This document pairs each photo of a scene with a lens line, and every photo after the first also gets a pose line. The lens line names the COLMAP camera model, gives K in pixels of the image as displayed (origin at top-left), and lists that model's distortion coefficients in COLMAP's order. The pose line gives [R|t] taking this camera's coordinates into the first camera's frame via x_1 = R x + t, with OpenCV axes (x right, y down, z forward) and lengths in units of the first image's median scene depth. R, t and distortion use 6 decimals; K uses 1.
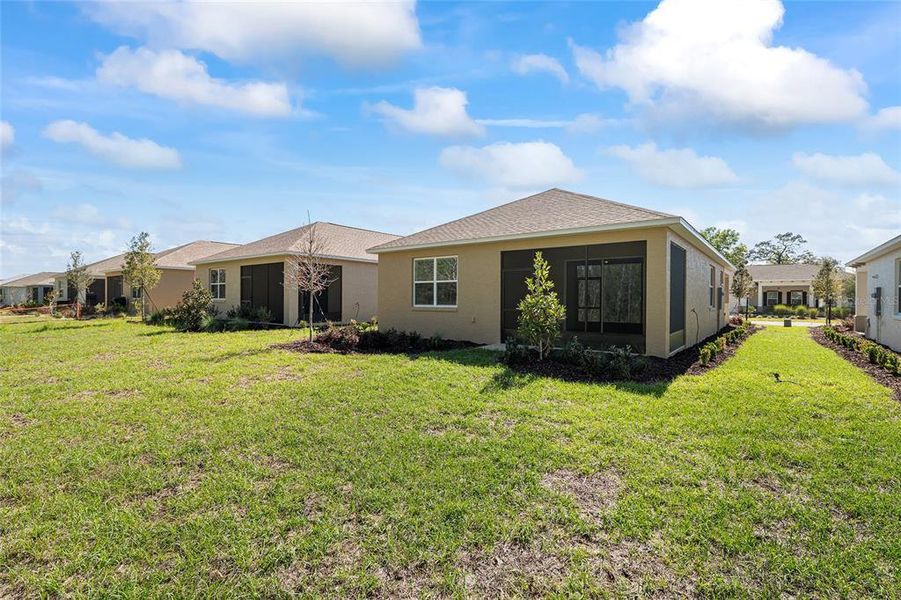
lens RADIAL K [[416.5, 0, 448.3], [0, 416.5, 303.3], [0, 0, 1]] dist [0.000657, 0.000409]
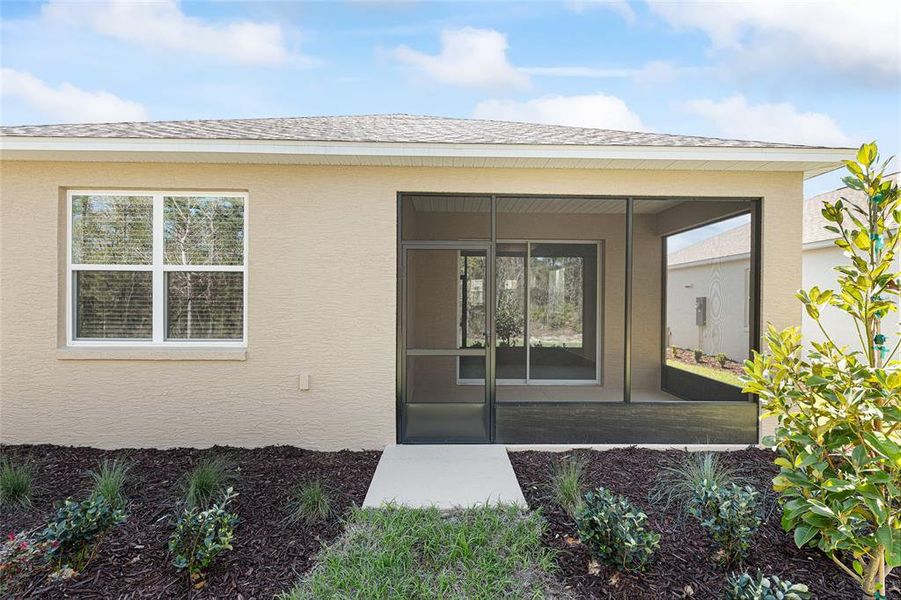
lens RADIAL K [[433.9, 0, 451.6], [0, 433.9, 302.4], [0, 0, 1]] dist [-0.000921, -0.000559]
pose [[0.775587, 0.001781, 0.631238, -0.031222], [-0.001364, 0.999998, -0.001144, -0.011278], [-0.631239, 0.000026, 0.775588, 0.277938]]
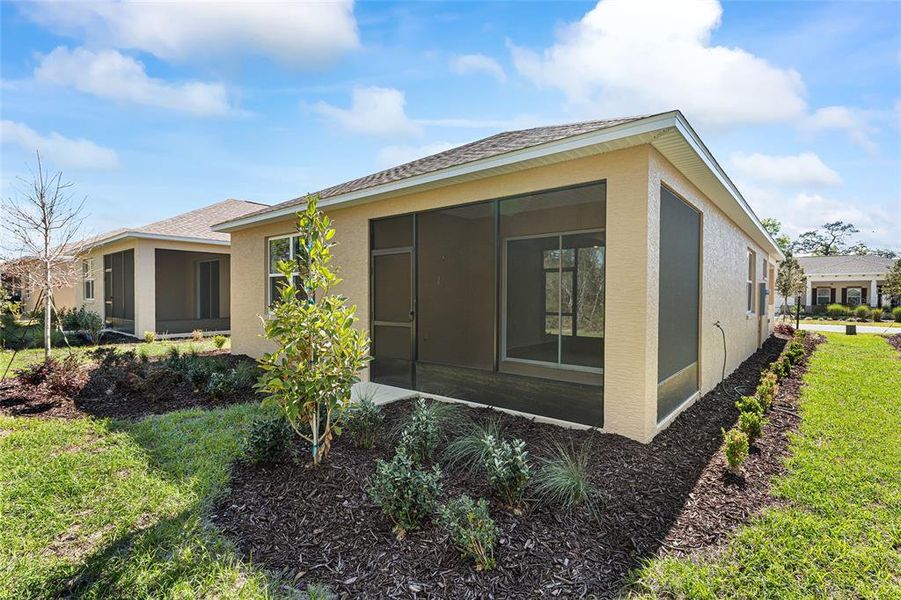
lens RADIAL K [[433.9, 0, 451.6], [0, 433.9, 302.4], [0, 0, 1]] dist [-0.000921, -0.000559]
pose [[0.999285, 0.000206, -0.037804, 0.107015], [0.000002, 0.999985, 0.005495, -0.006299], [0.037805, -0.005491, 0.999270, 0.170522]]
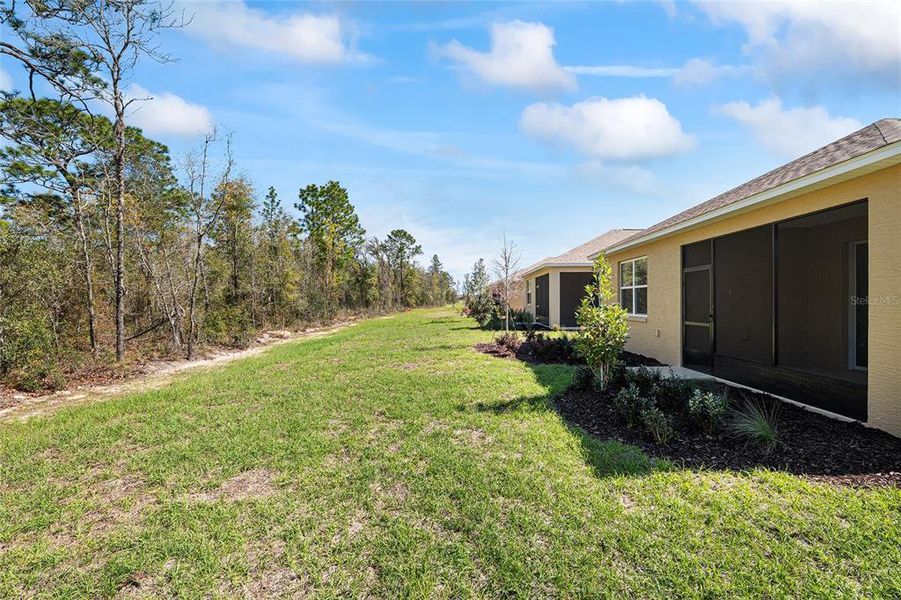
lens RADIAL K [[378.4, 0, 450.3], [0, 378.4, 300.9], [0, 0, 1]] dist [-0.001854, -0.000544]
pose [[0.578220, -0.005860, -0.815860, 0.182774], [-0.002603, 0.999956, -0.009027, -0.006833], [0.815877, 0.007343, 0.578179, 0.105836]]
